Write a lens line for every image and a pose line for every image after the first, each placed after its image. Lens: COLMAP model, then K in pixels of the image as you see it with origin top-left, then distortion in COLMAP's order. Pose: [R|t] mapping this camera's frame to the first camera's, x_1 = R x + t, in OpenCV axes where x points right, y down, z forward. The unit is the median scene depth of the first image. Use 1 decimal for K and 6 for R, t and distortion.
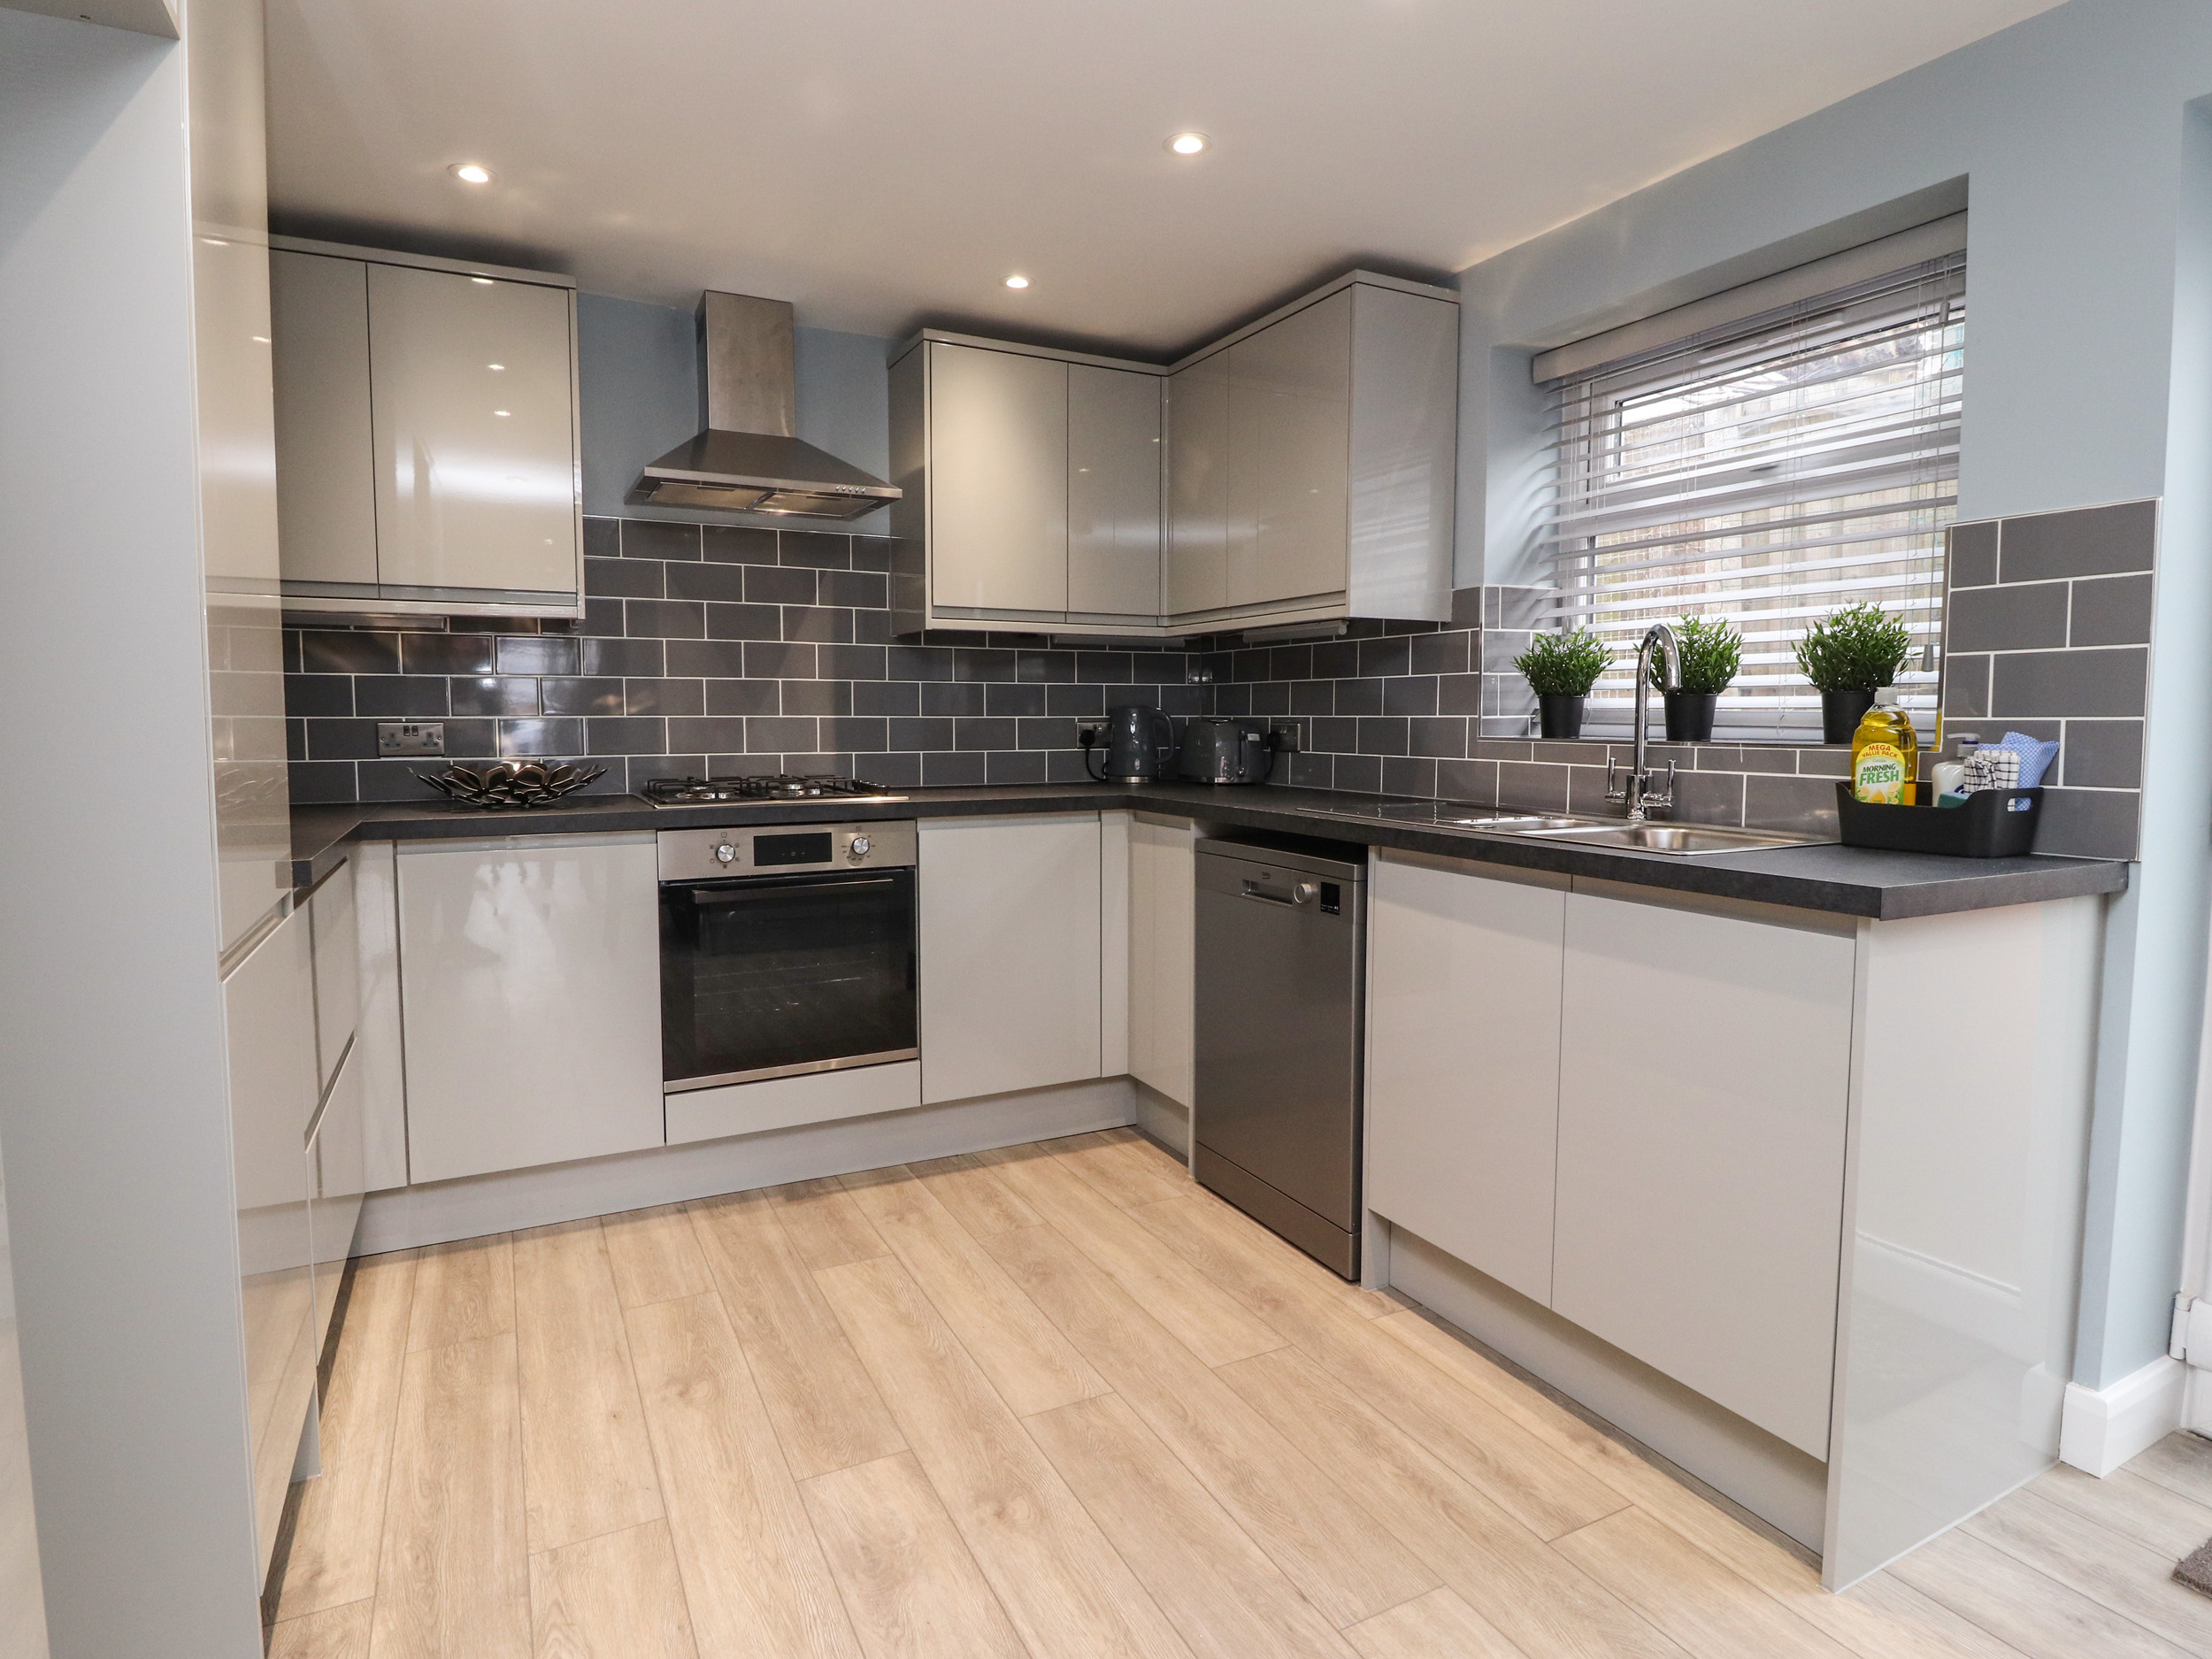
lens RADIAL K [[1180.9, 0, 1095.6], [0, 1180.9, 802.1], [0, 0, 1]] dist [0.000034, -0.013716]
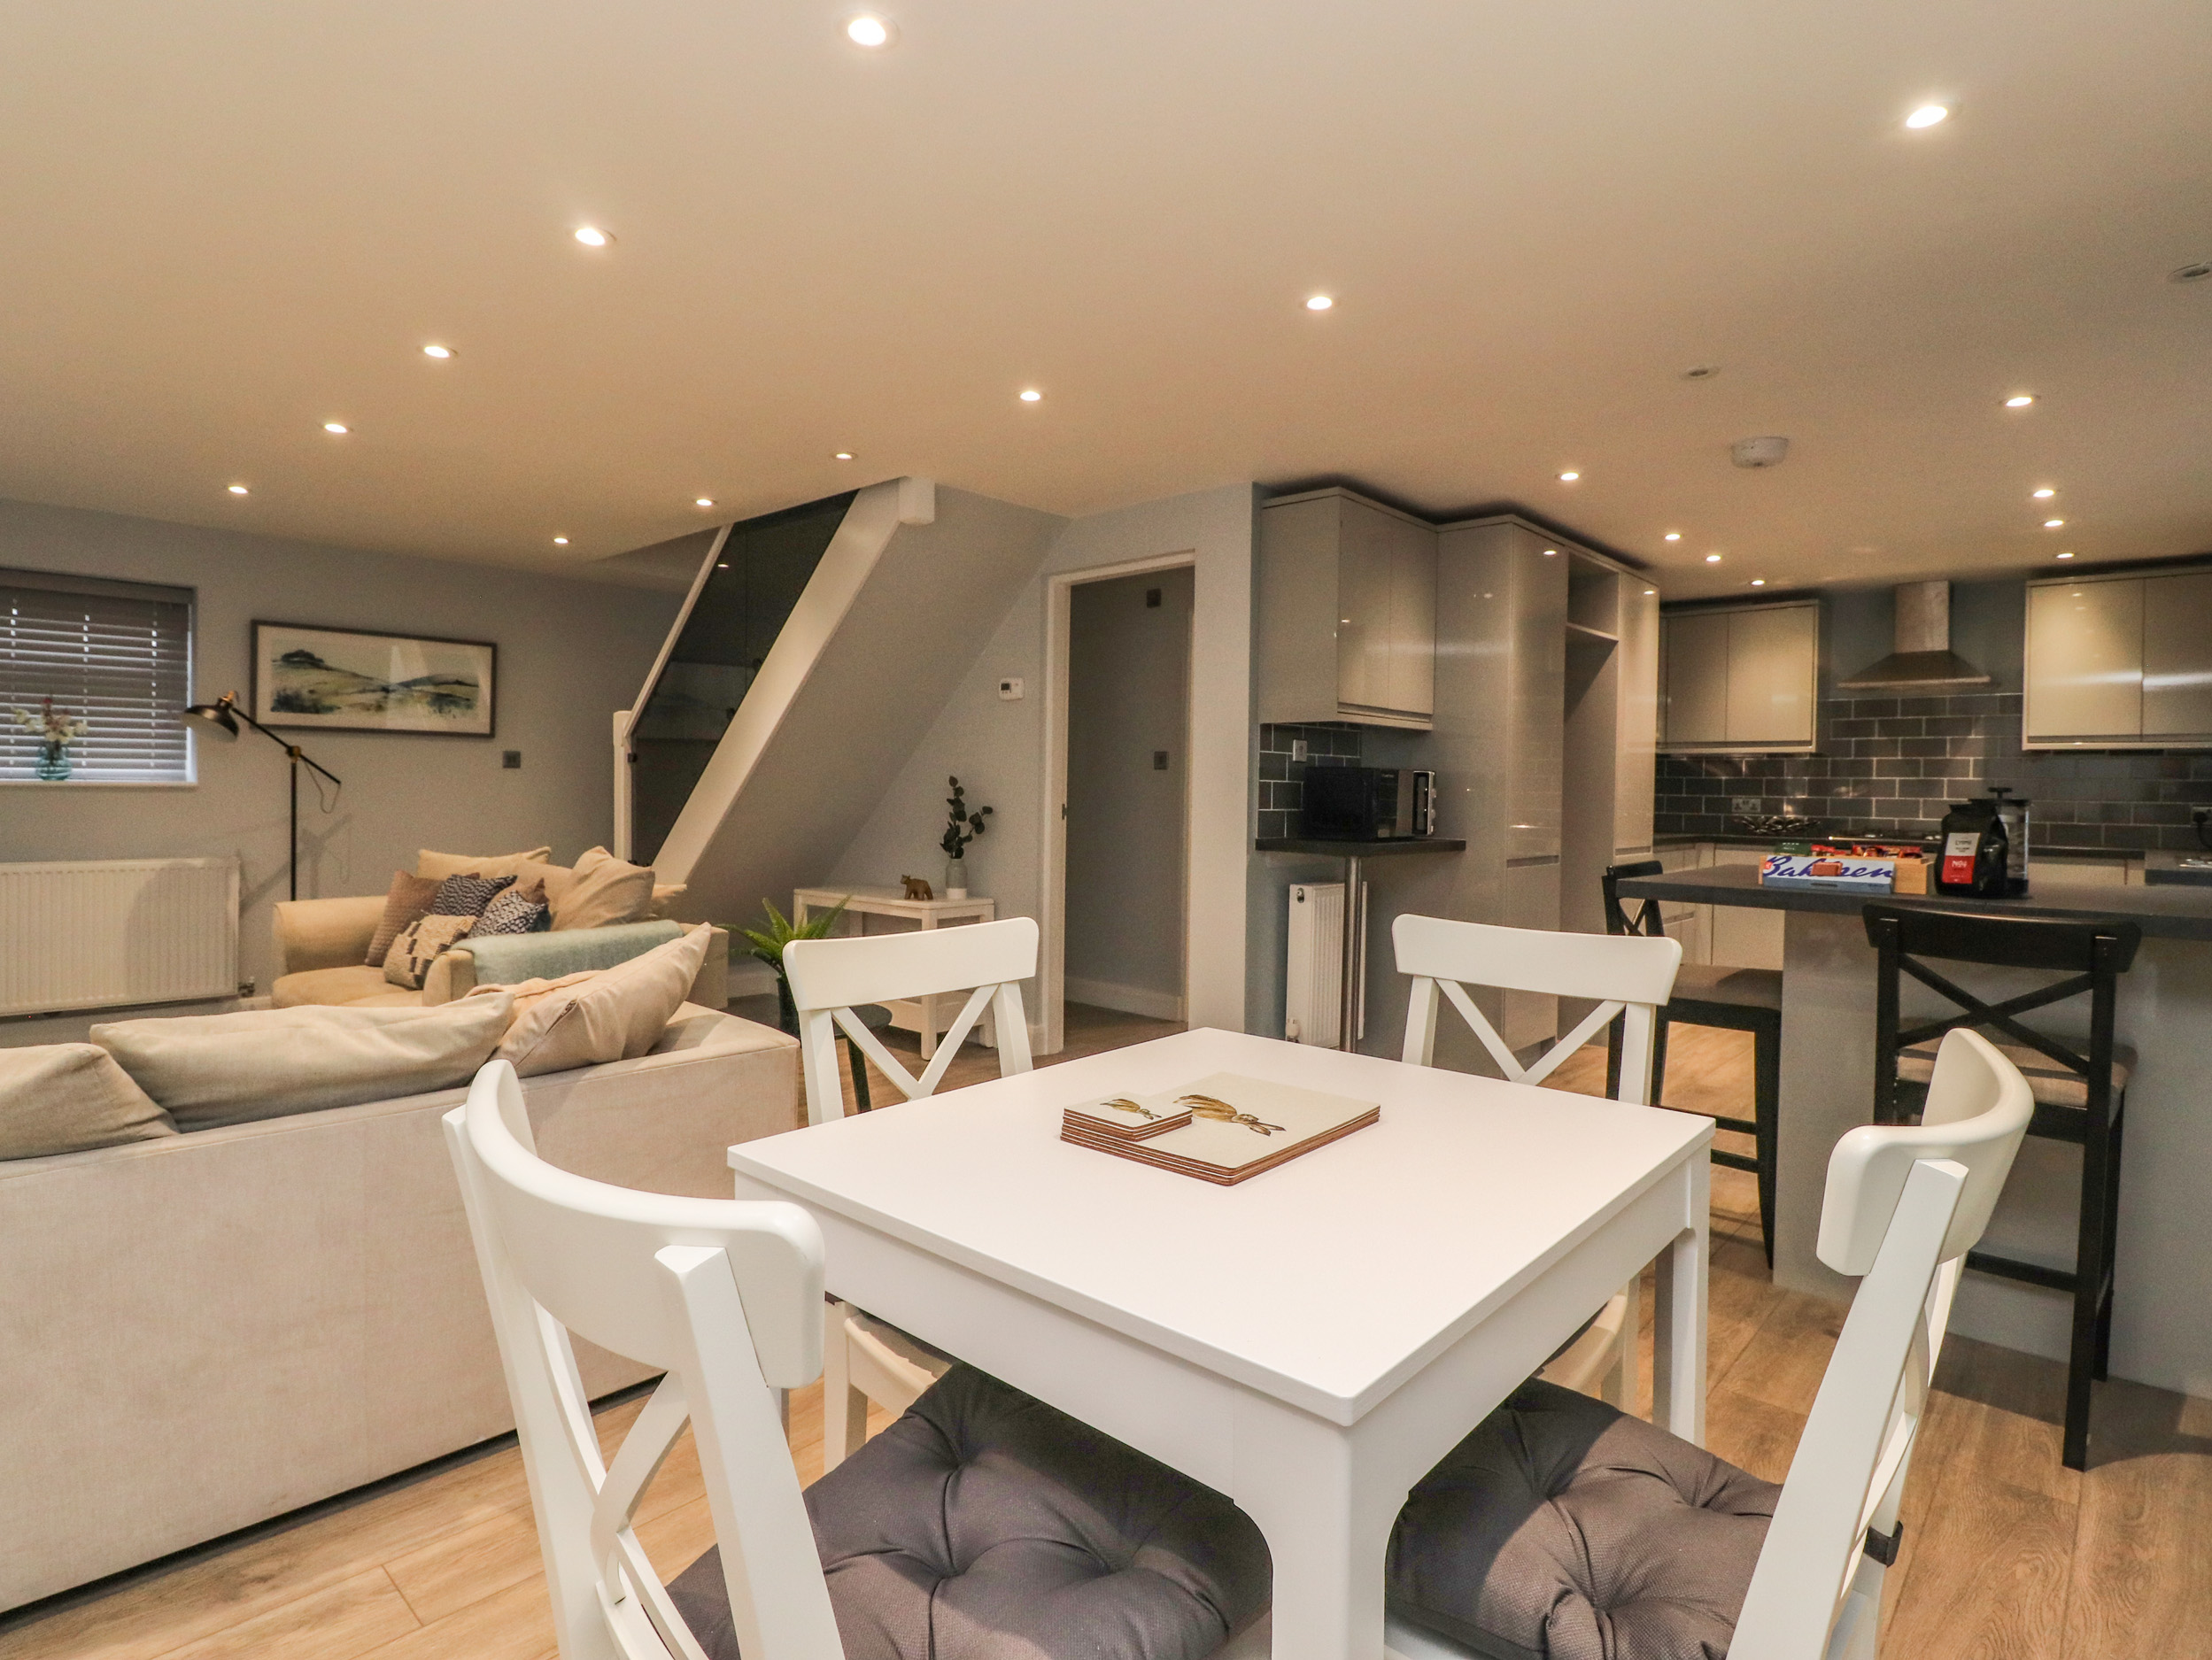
lens RADIAL K [[1148.8, 0, 1095.9], [0, 1148.8, 803.7], [0, 0, 1]] dist [0.004694, -0.016979]
pose [[0.349240, 0.017531, -0.936869, 1.123510], [-0.084587, 0.996333, -0.012888, 0.081231], [0.933208, 0.083748, 0.349442, -0.999362]]
